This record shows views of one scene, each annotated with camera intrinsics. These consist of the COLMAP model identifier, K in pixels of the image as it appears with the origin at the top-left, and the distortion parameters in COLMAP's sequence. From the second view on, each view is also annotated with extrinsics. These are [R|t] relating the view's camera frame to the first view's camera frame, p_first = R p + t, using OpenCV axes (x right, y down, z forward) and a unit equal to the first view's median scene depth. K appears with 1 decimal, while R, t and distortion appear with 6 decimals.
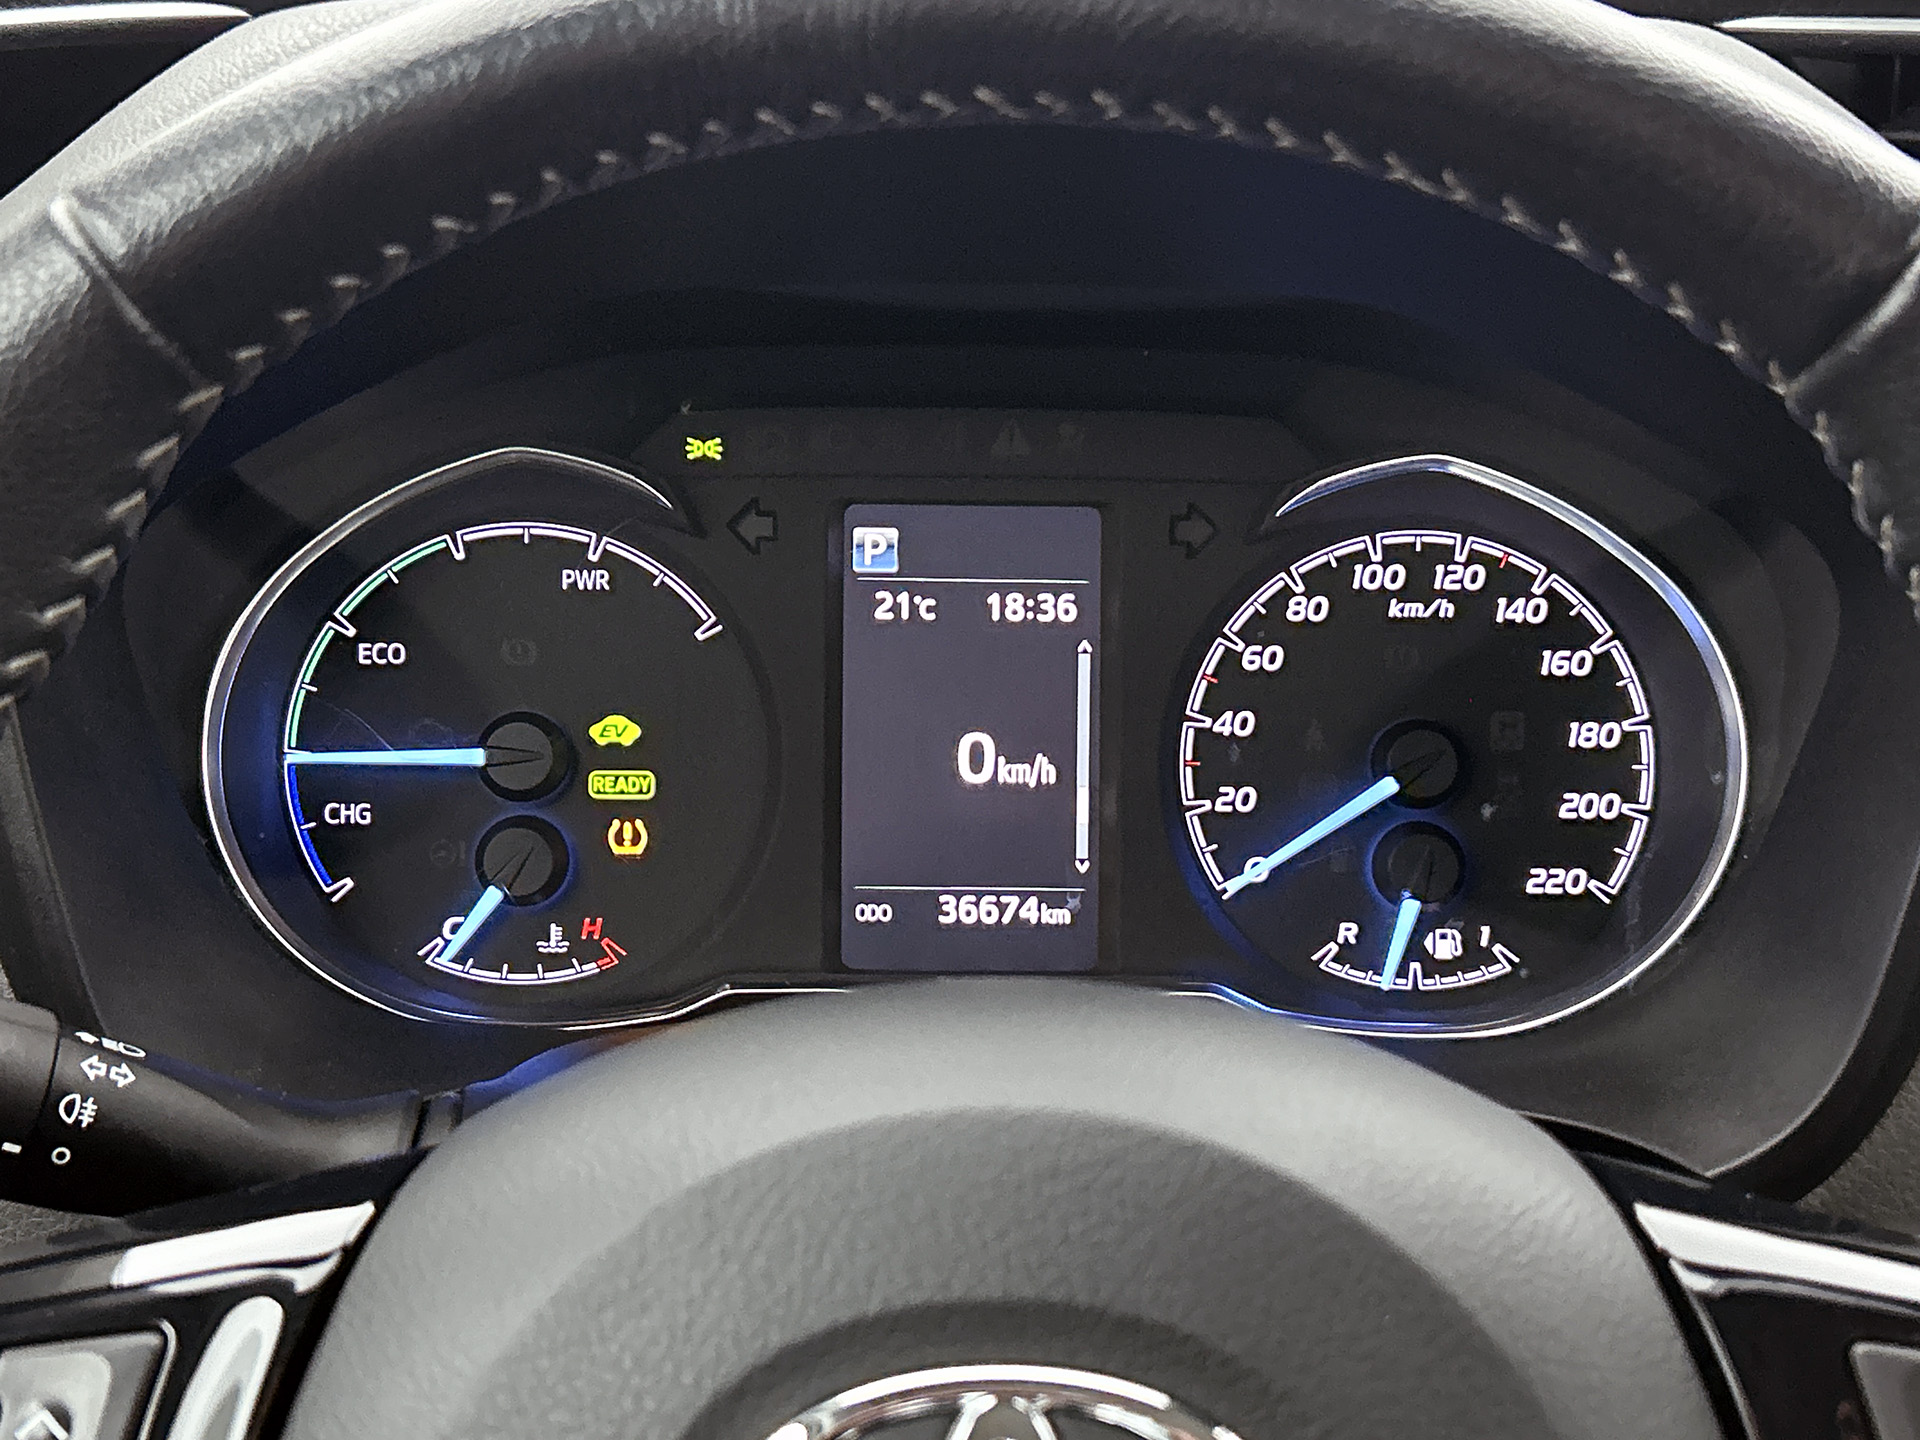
lens RADIAL K [[2811.3, 0, 969.2], [0, 2811.3, 714.2], [0, 0, 1]] dist [0.025910, 0.000000]
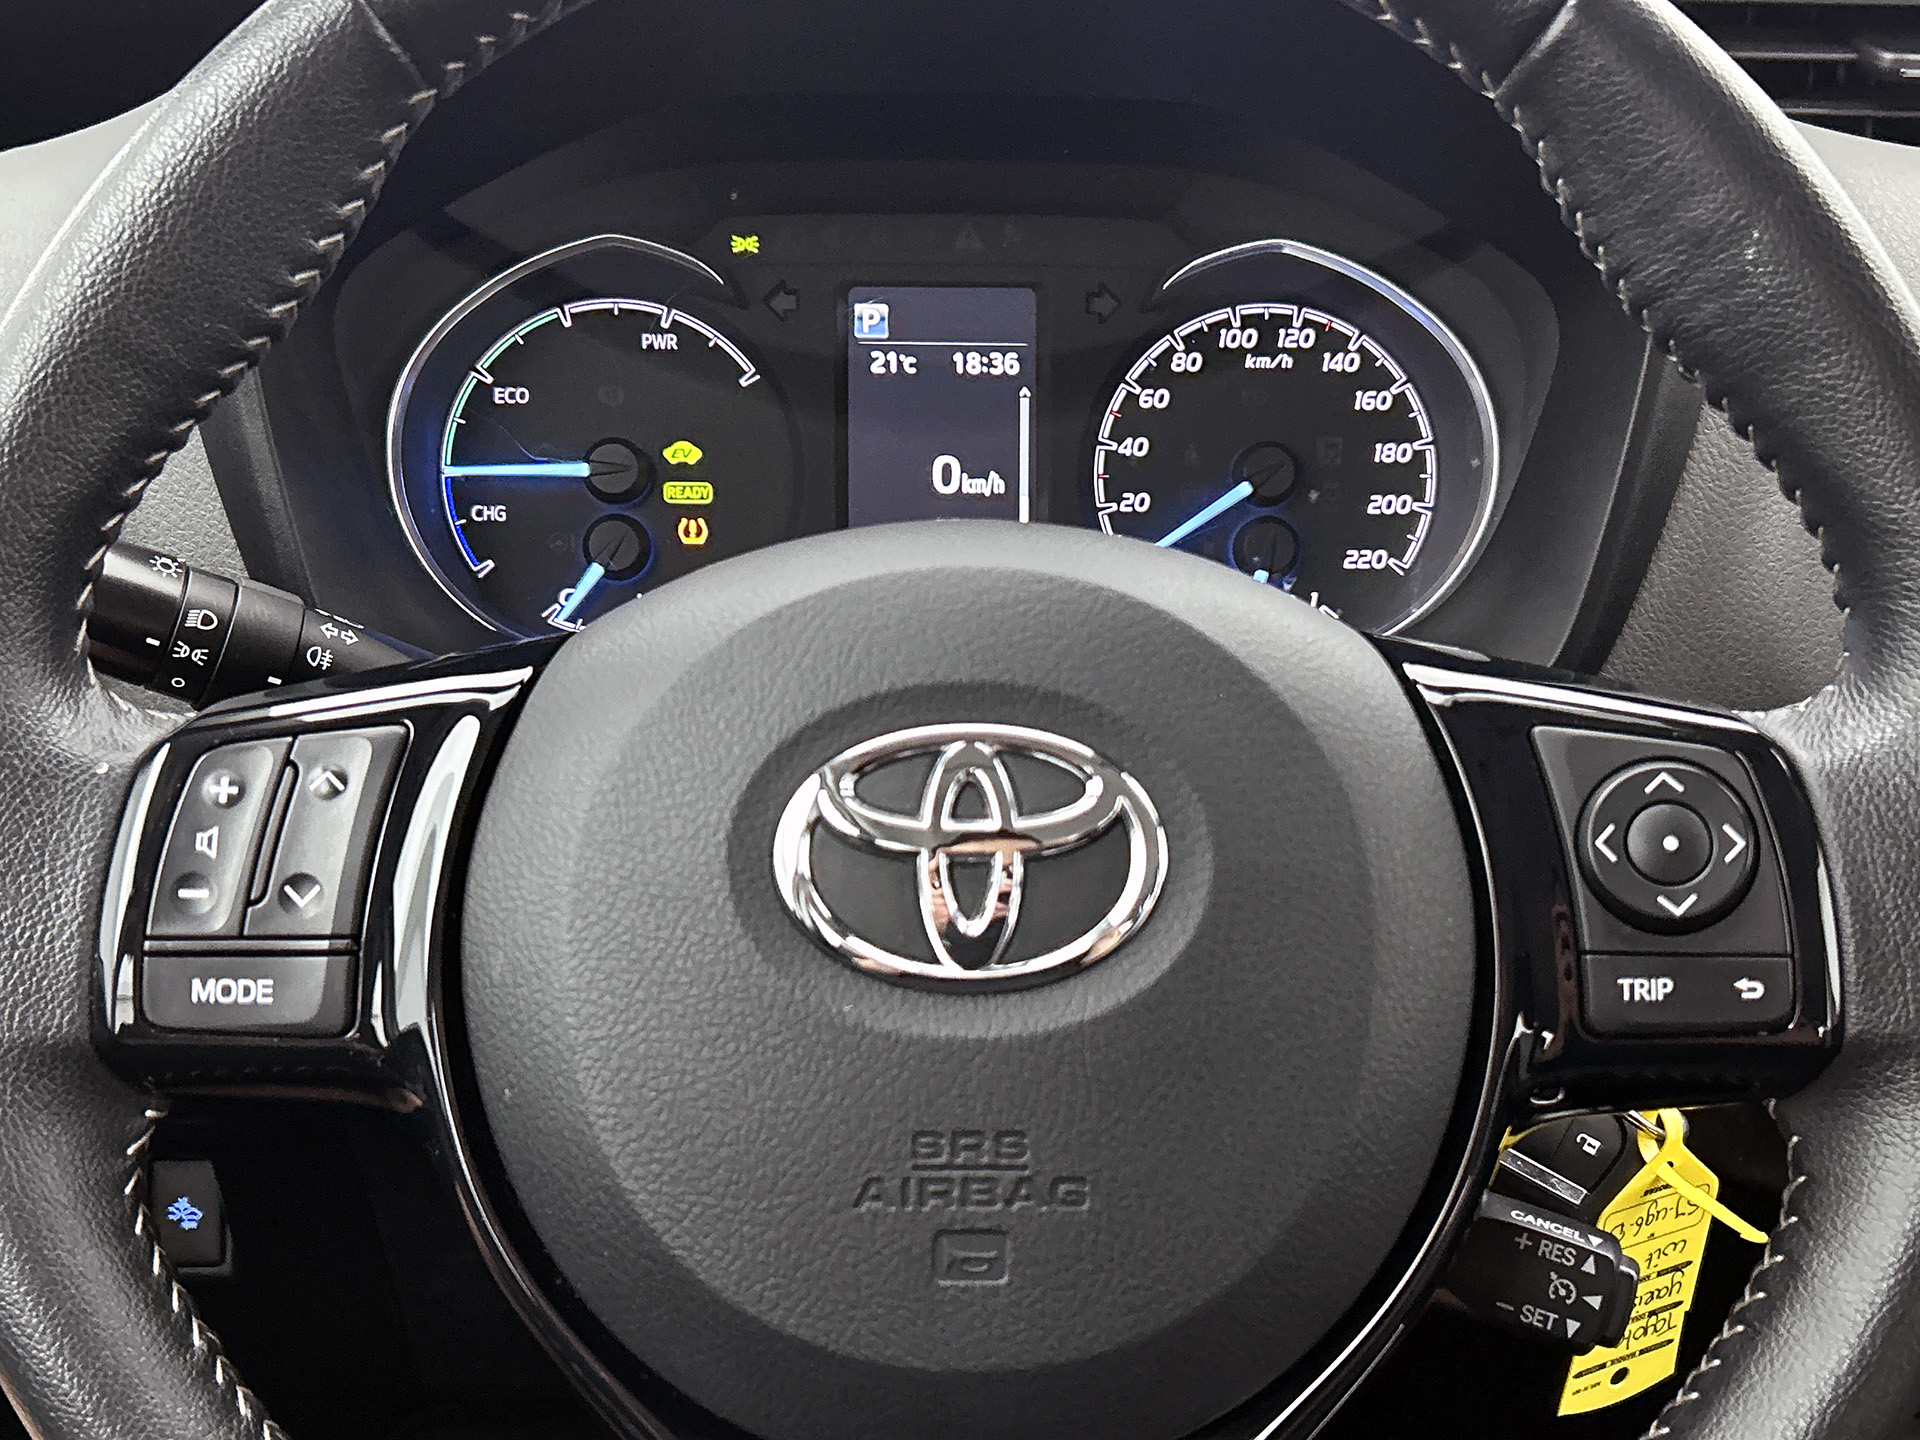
lens RADIAL K [[2291.8, 0, 972.1], [0, 2291.8, 729.7], [0, 0, 1]] dist [0.025433, 0.000000]
pose [[0.999855, -0.004815, 0.016339, -0.003644], [0.004226, 0.999346, 0.035910, 0.102971], [-0.016501, -0.035836, 0.999221, -0.127622]]
